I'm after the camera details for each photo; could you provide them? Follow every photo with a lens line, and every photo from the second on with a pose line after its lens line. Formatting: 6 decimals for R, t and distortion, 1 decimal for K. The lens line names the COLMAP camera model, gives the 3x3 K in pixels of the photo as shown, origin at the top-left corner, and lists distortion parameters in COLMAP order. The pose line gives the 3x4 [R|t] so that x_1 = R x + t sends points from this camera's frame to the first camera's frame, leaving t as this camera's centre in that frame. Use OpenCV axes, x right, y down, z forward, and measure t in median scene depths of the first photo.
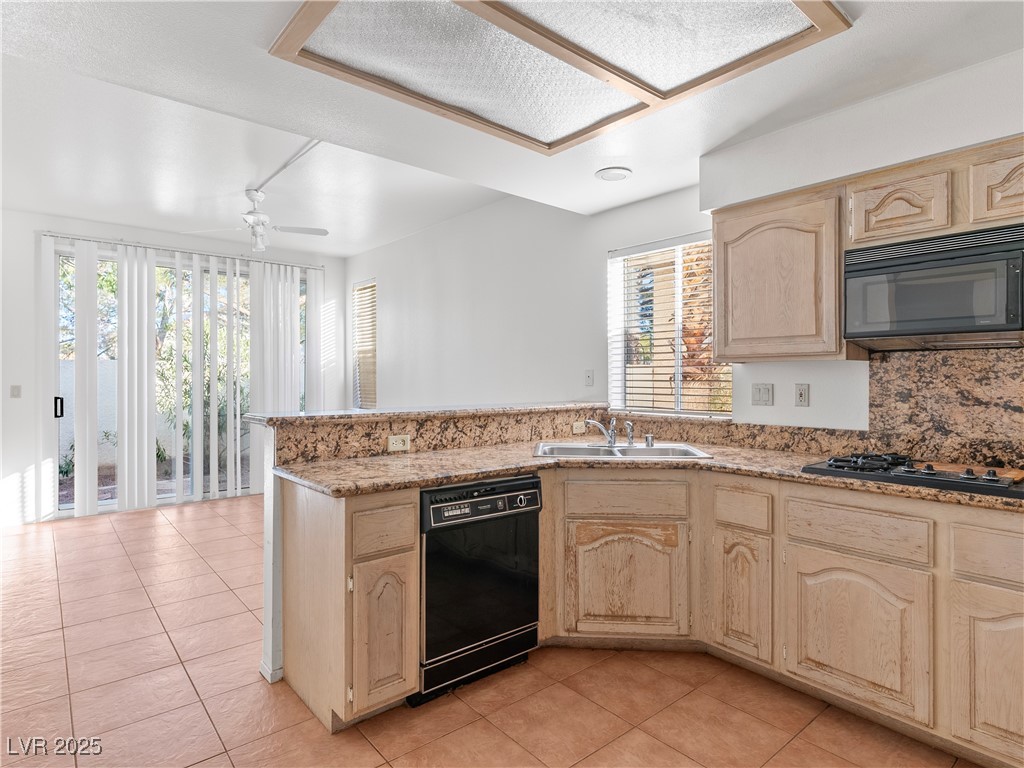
lens RADIAL K [[558.2, 0, 503.4], [0, 558.2, 377.9], [0, 0, 1]] dist [0.003468, 0.000747]
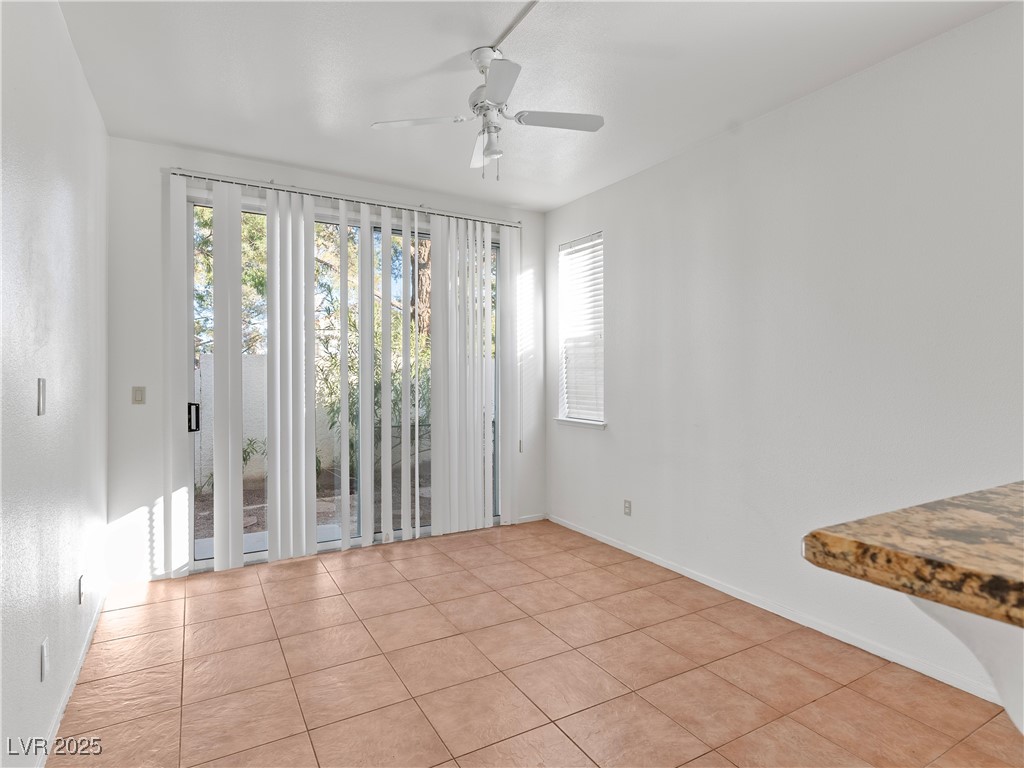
lens RADIAL K [[558.2, 0, 520.2], [0, 558.2, 377.9], [0, 0, 1]] dist [0.003468, 0.000747]
pose [[0.986089, 0.001545, -0.166210, -0.238164], [-0.000089, 0.999962, 0.008763, -0.003627], [0.166218, -0.008626, 0.986051, 0.329433]]
